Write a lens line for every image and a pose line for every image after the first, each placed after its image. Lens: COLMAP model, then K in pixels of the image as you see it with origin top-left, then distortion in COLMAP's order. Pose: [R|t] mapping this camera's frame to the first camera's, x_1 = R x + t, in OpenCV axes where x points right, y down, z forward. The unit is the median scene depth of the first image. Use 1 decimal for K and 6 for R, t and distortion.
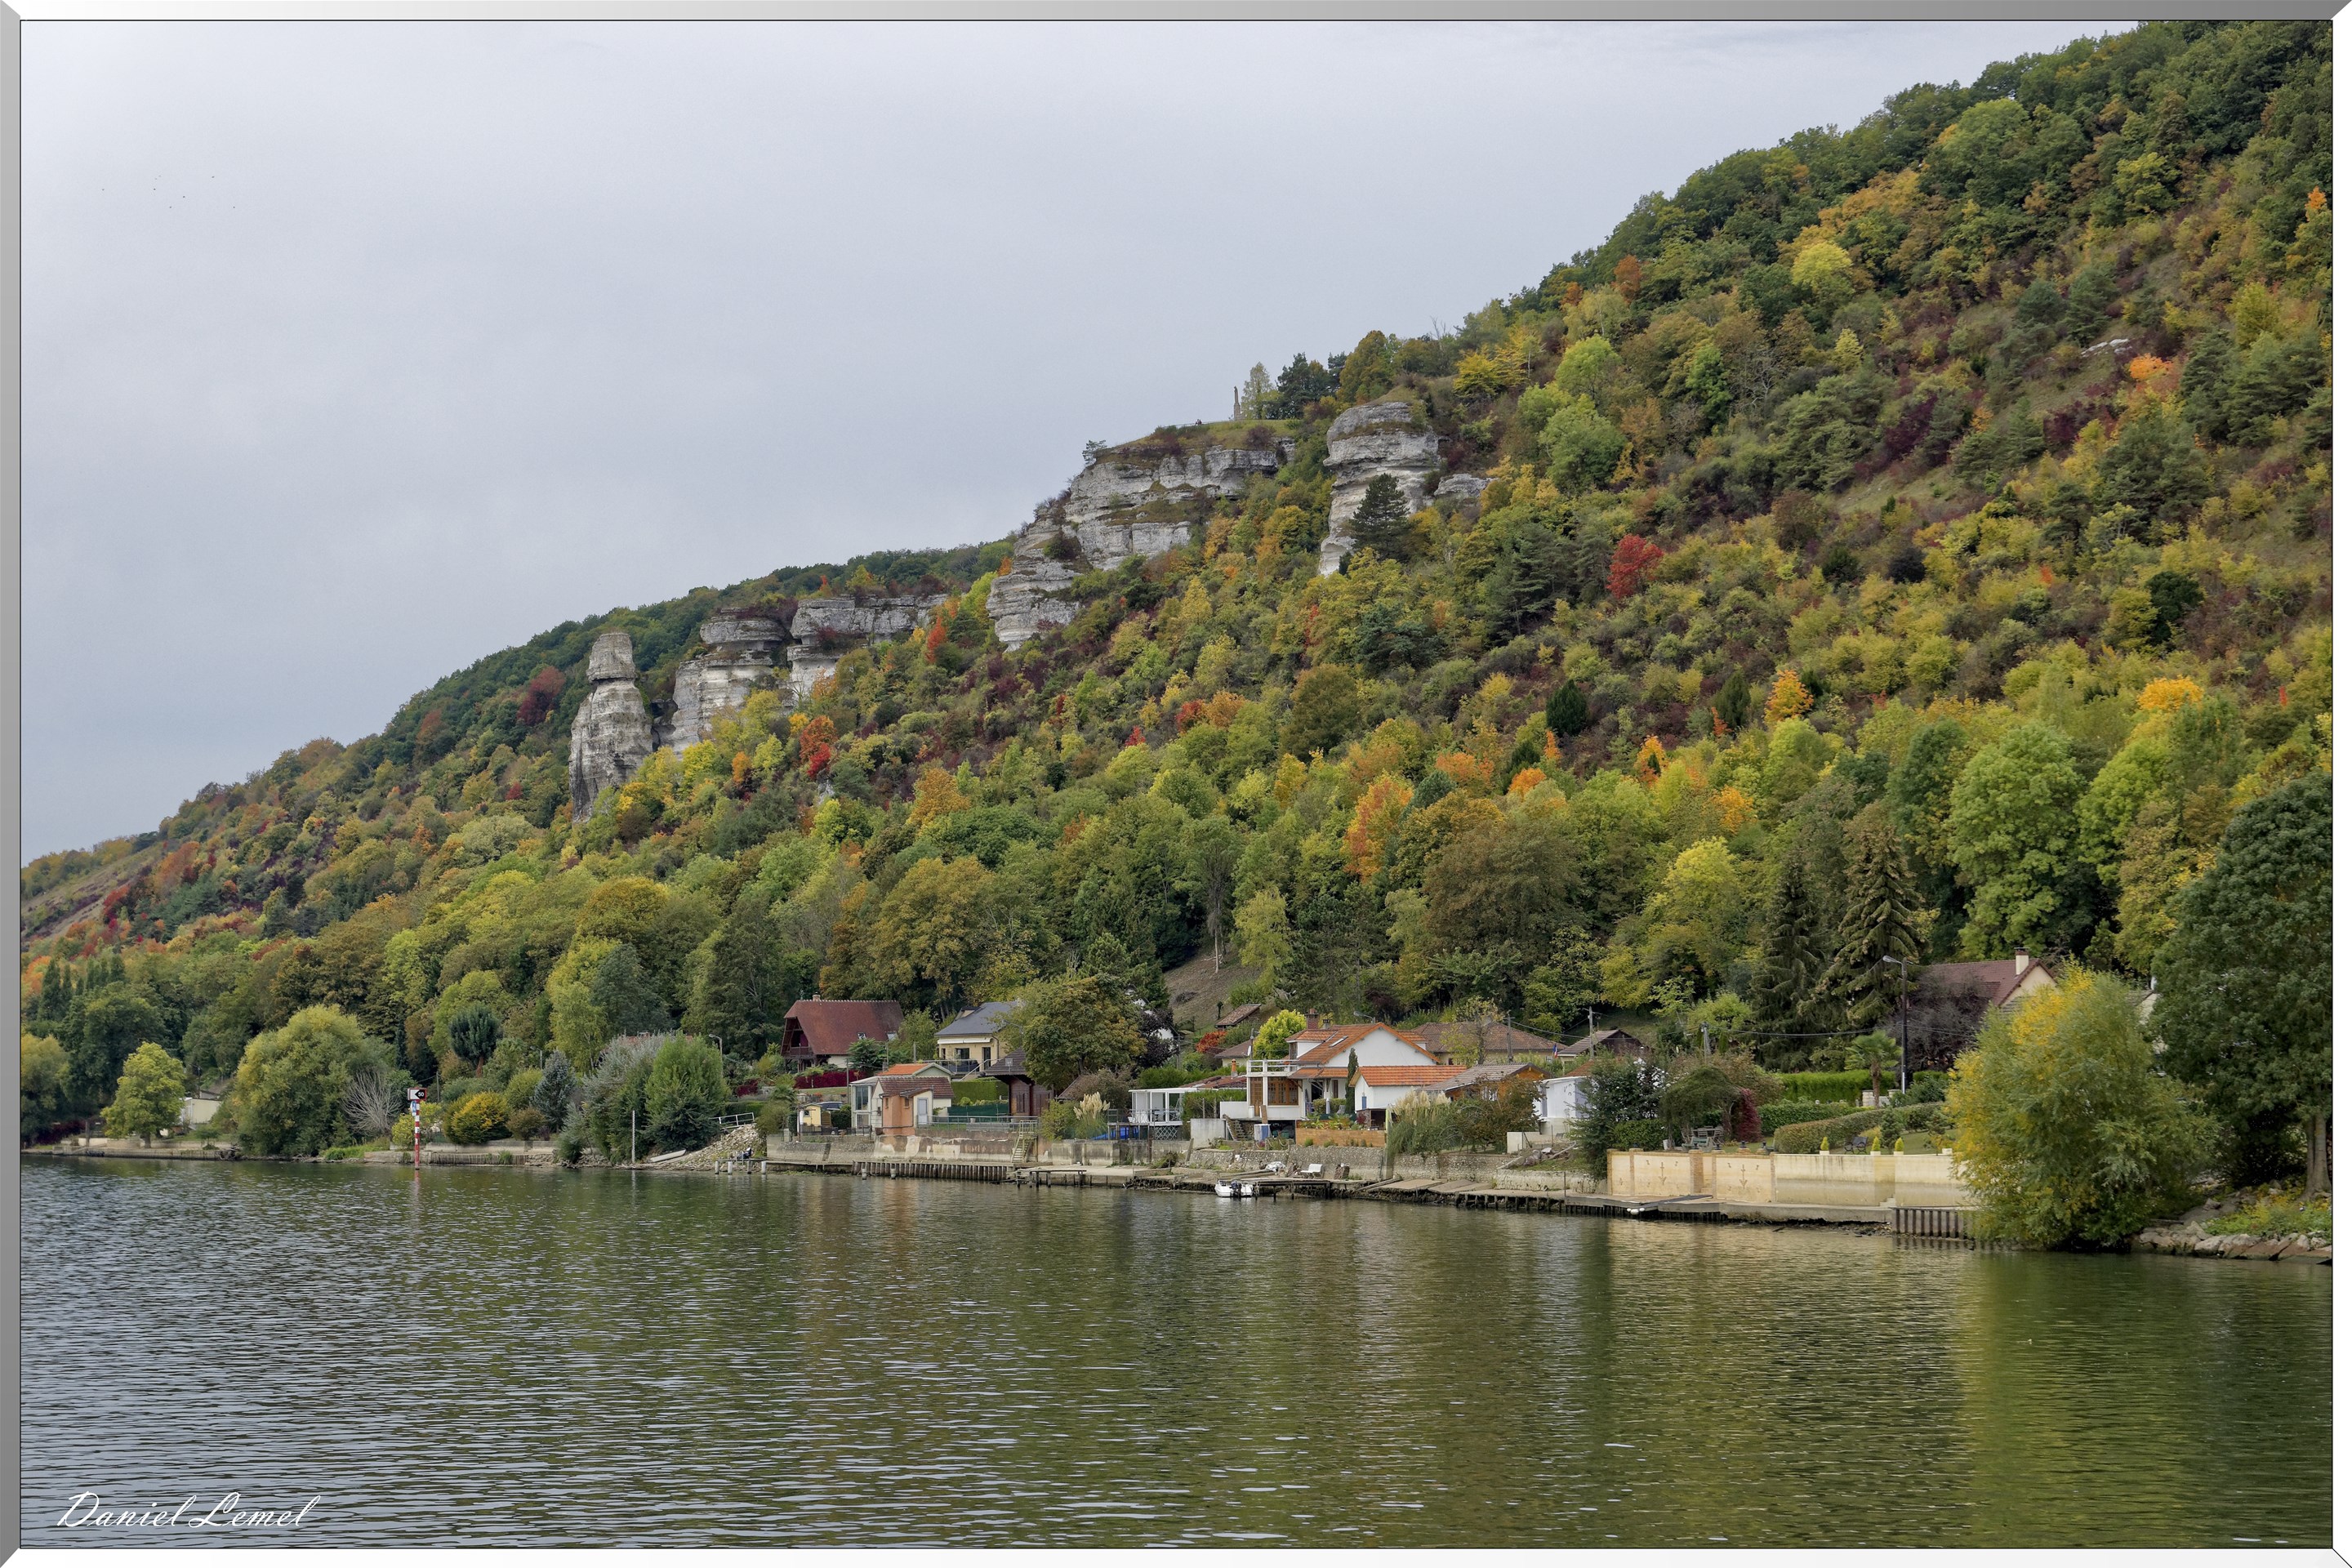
lens RADIAL K [[4752.4, 0, 1176.3], [0, 4752.4, 785.5], [0, 0, 1]] dist [0.040862, 0.000000]
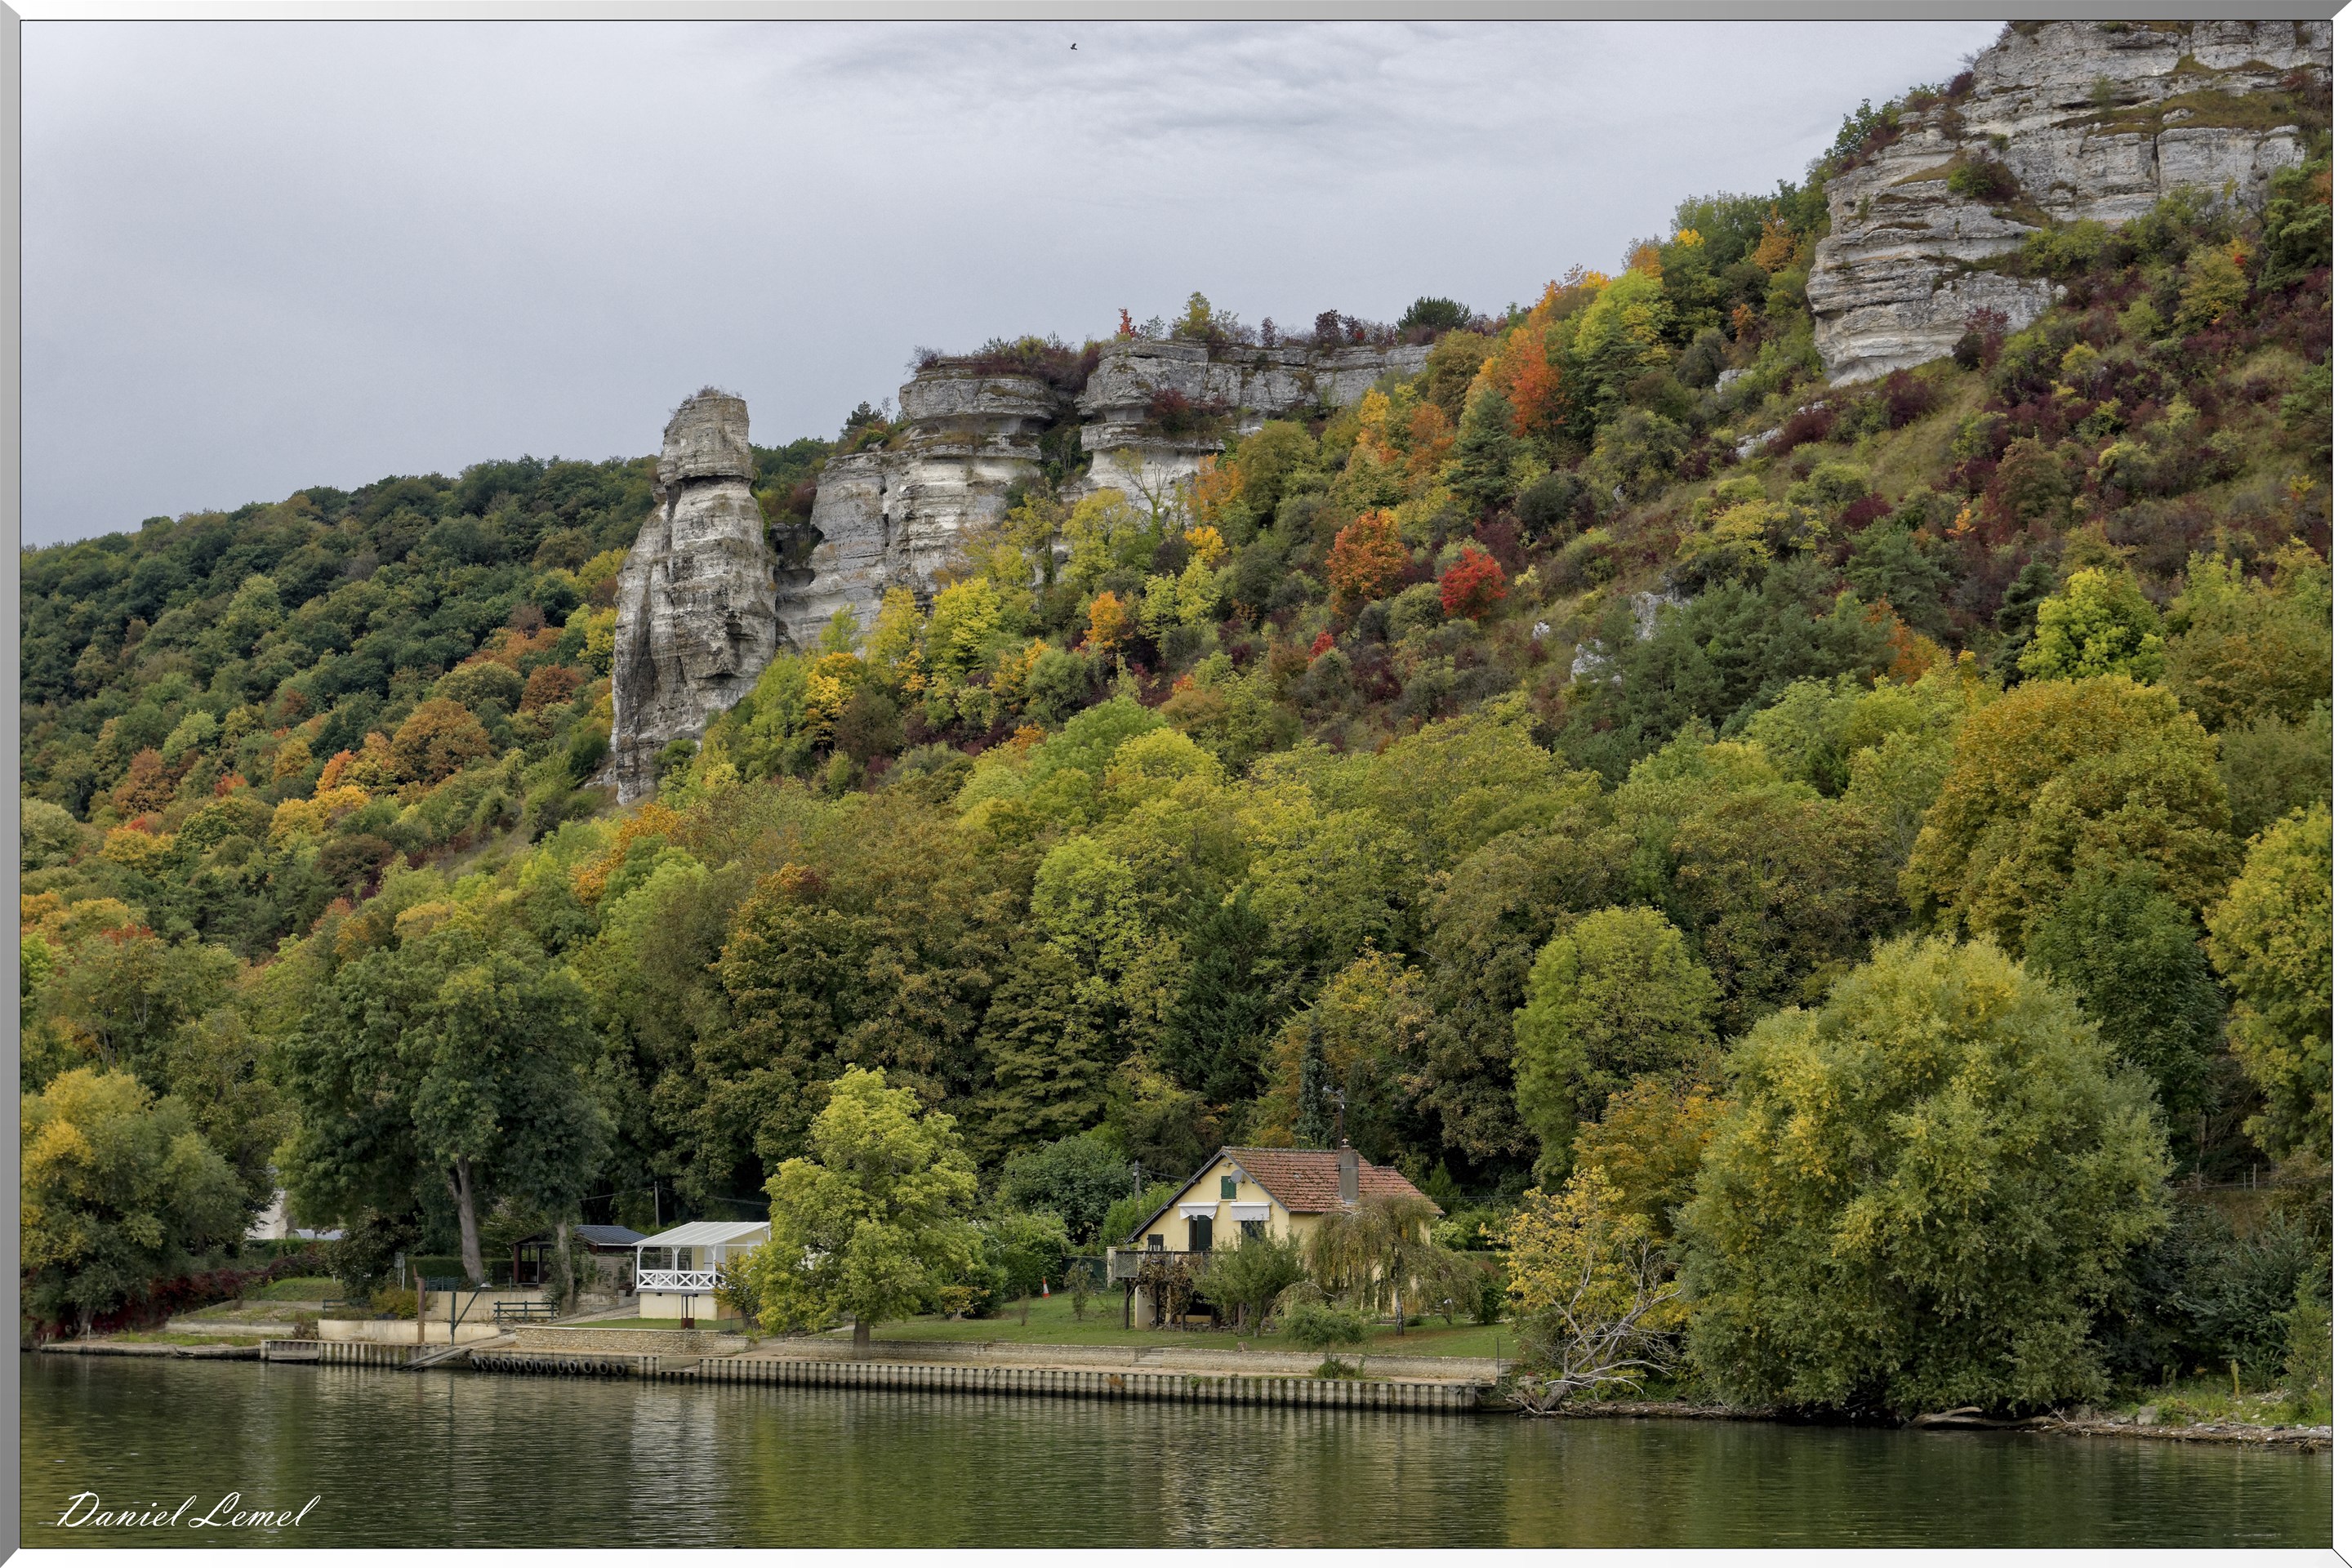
lens RADIAL K [[4752.4, 0, 1175.9], [0, 4752.4, 777.3], [0, 0, 1]] dist [0.040862, 0.000000]
pose [[0.969816, 0.039927, 0.240546, -0.202611], [-0.031397, 0.998738, -0.039189, 0.032829], [-0.241807, 0.030453, 0.969846, 0.464493]]
